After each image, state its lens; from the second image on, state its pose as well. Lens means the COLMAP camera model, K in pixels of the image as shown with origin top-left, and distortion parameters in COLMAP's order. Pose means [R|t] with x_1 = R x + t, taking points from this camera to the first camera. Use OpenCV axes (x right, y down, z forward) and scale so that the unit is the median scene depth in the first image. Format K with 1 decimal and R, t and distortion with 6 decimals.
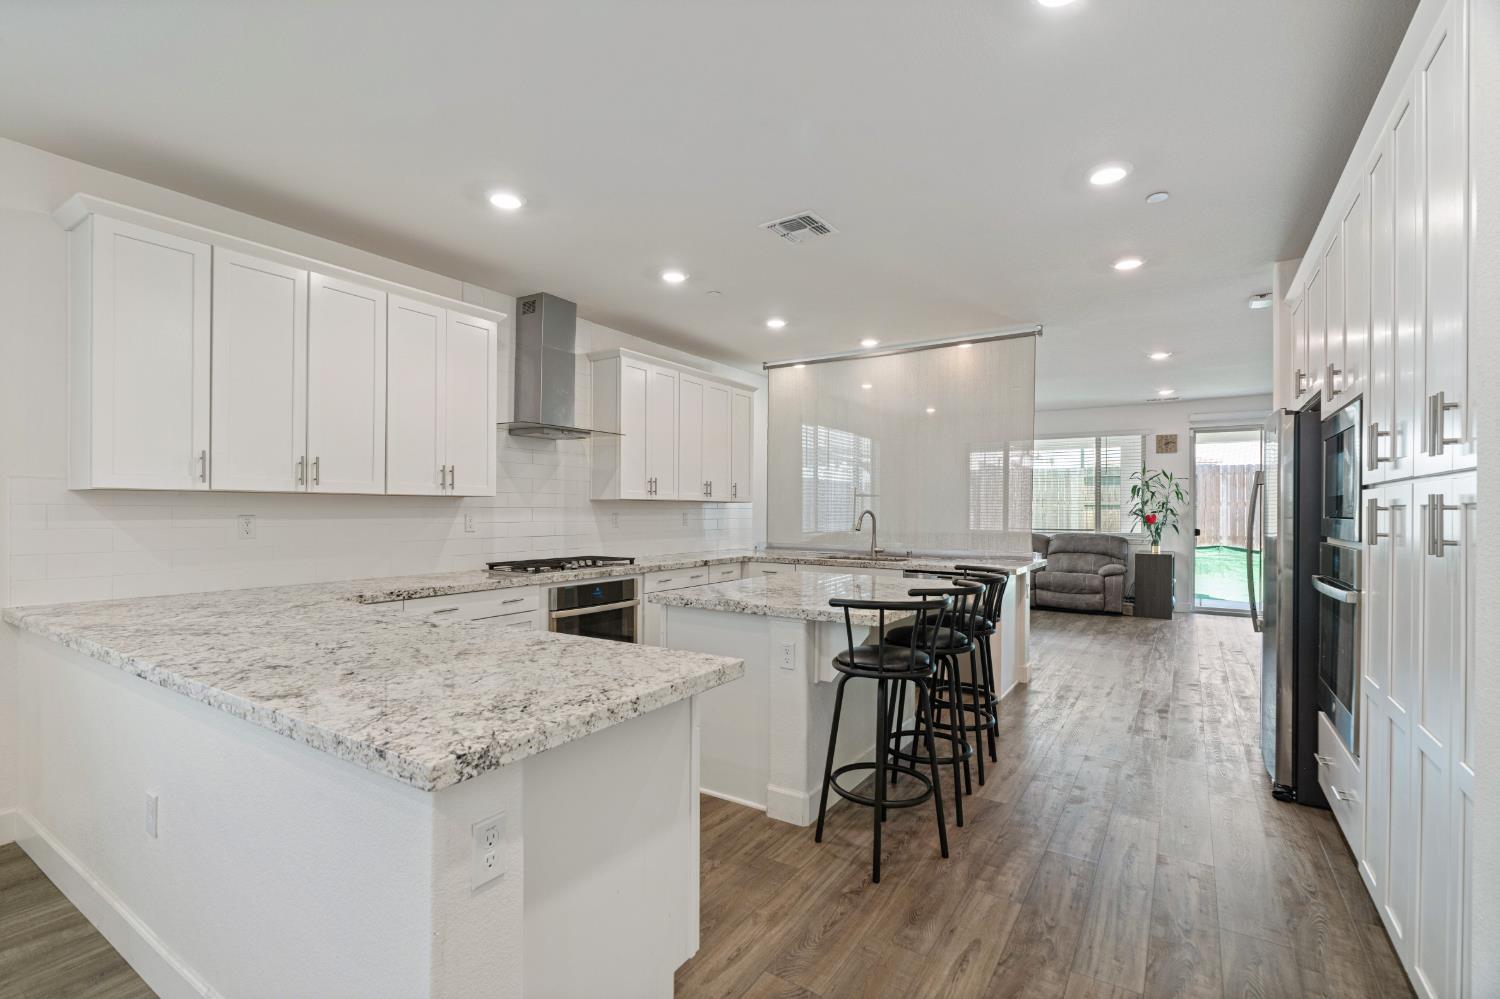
lens RADIAL K [[680.6, 0, 759.8], [0, 680.6, 506.4], [0, 0, 1]] dist [0.000827, -0.000665]
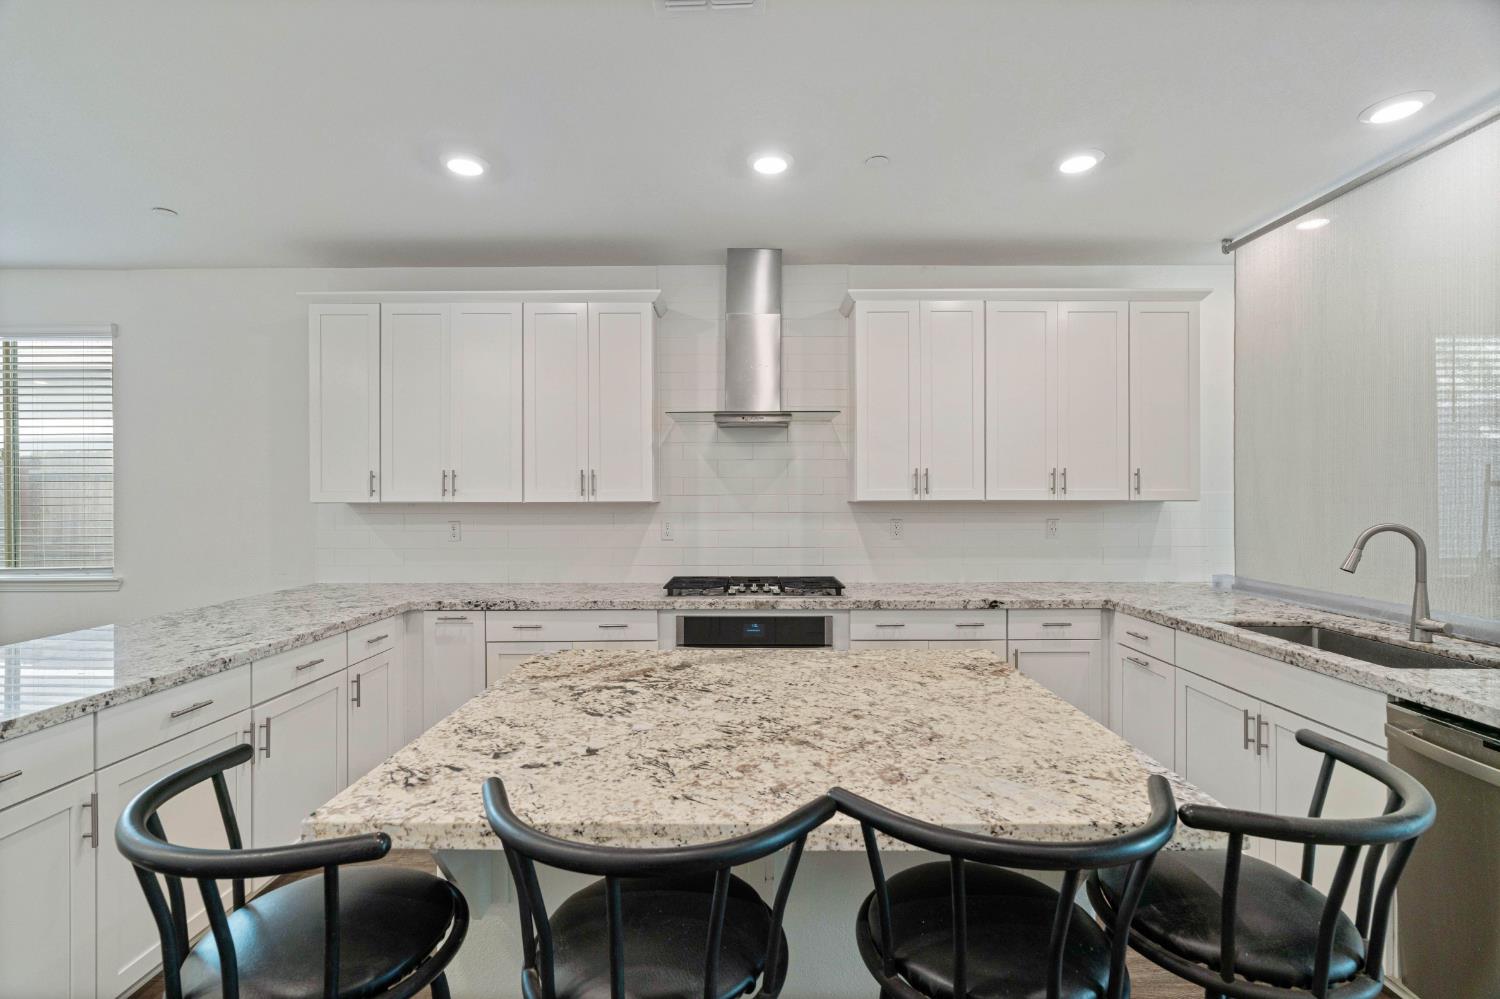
lens RADIAL K [[680.6, 0, 752.5], [0, 680.6, 495.5], [0, 0, 1]] dist [0.000827, -0.000665]
pose [[0.534752, -0.029727, -0.844486, 0.341291], [0.008720, 0.999522, -0.029663, 0.003457], [0.844964, 0.008498, 0.534756, 0.537876]]
